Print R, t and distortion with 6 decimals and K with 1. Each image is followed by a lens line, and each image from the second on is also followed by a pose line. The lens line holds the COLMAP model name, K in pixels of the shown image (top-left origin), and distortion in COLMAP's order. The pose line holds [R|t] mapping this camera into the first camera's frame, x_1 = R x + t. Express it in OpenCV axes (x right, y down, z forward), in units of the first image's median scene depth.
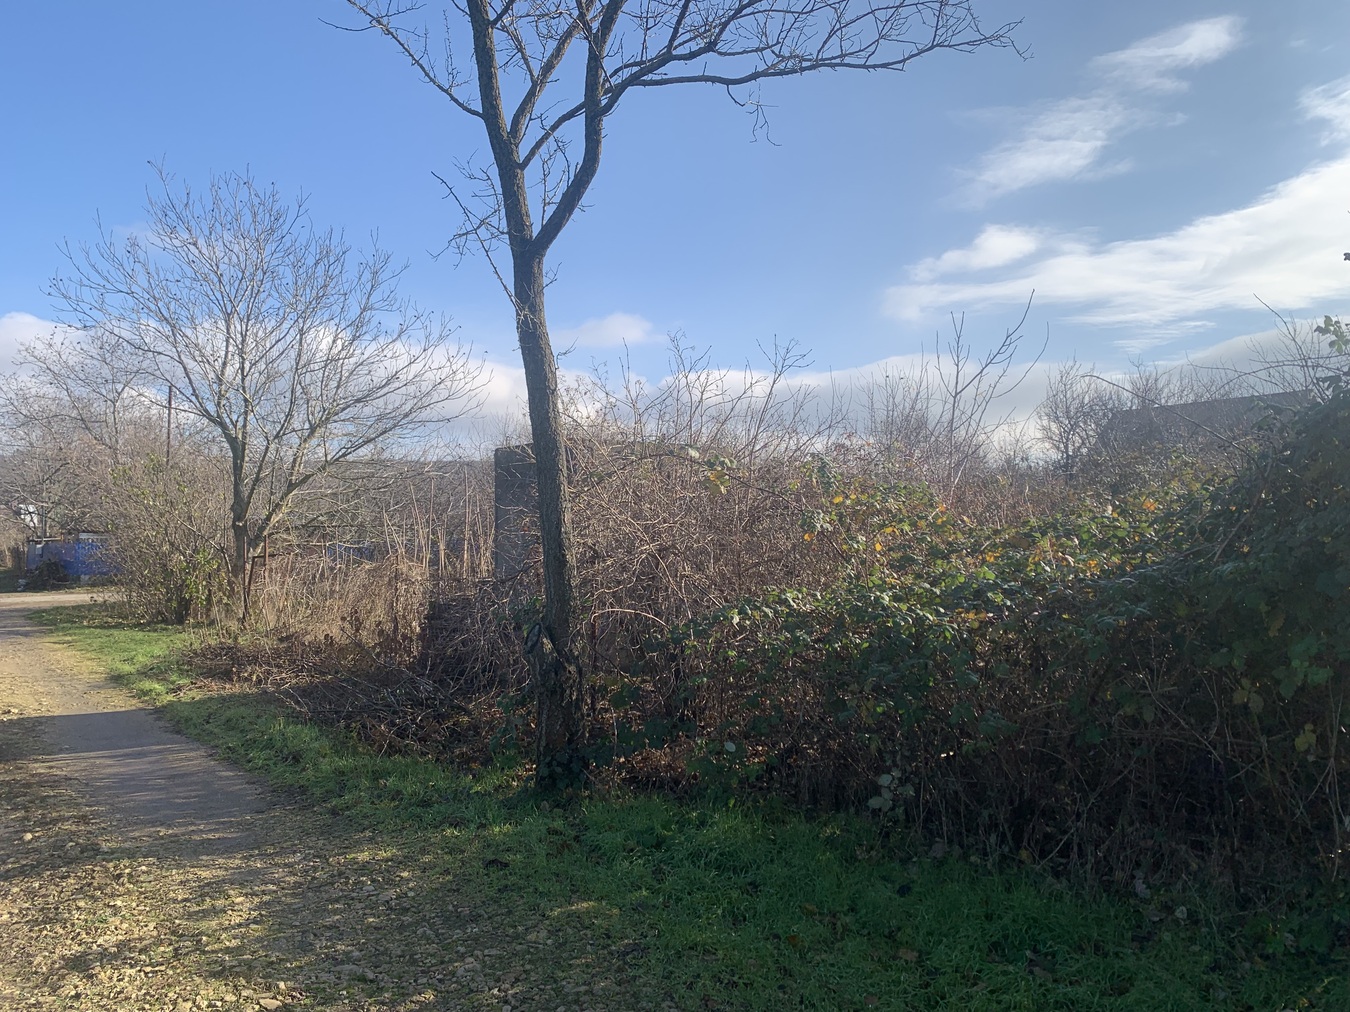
lens RADIAL K [[1004.1, 0, 652.5], [0, 1004.1, 475.0], [0, 0, 1]] dist [0.076065, -0.082216]
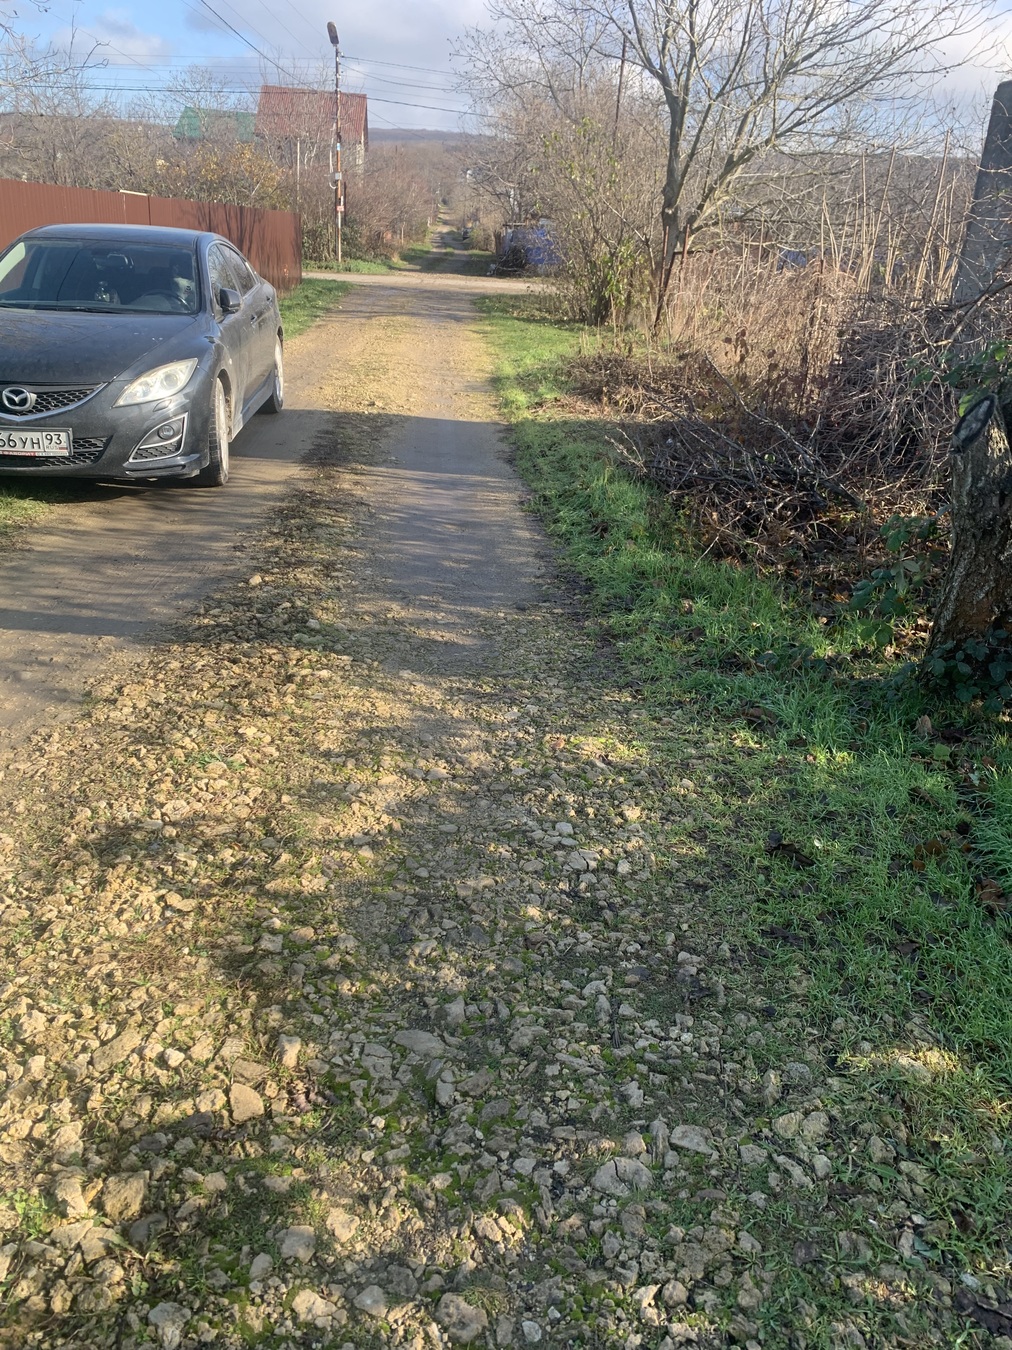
lens RADIAL K [[1004.1, 0, 523.3], [0, 1004.1, 651.7], [0, 0, 1]] dist [0.076065, -0.082216]
pose [[0.847437, 0.255419, -0.465417, -0.043105], [-0.032792, 0.900171, 0.434301, 0.049012], [0.529883, -0.352780, 0.771213, 0.465993]]
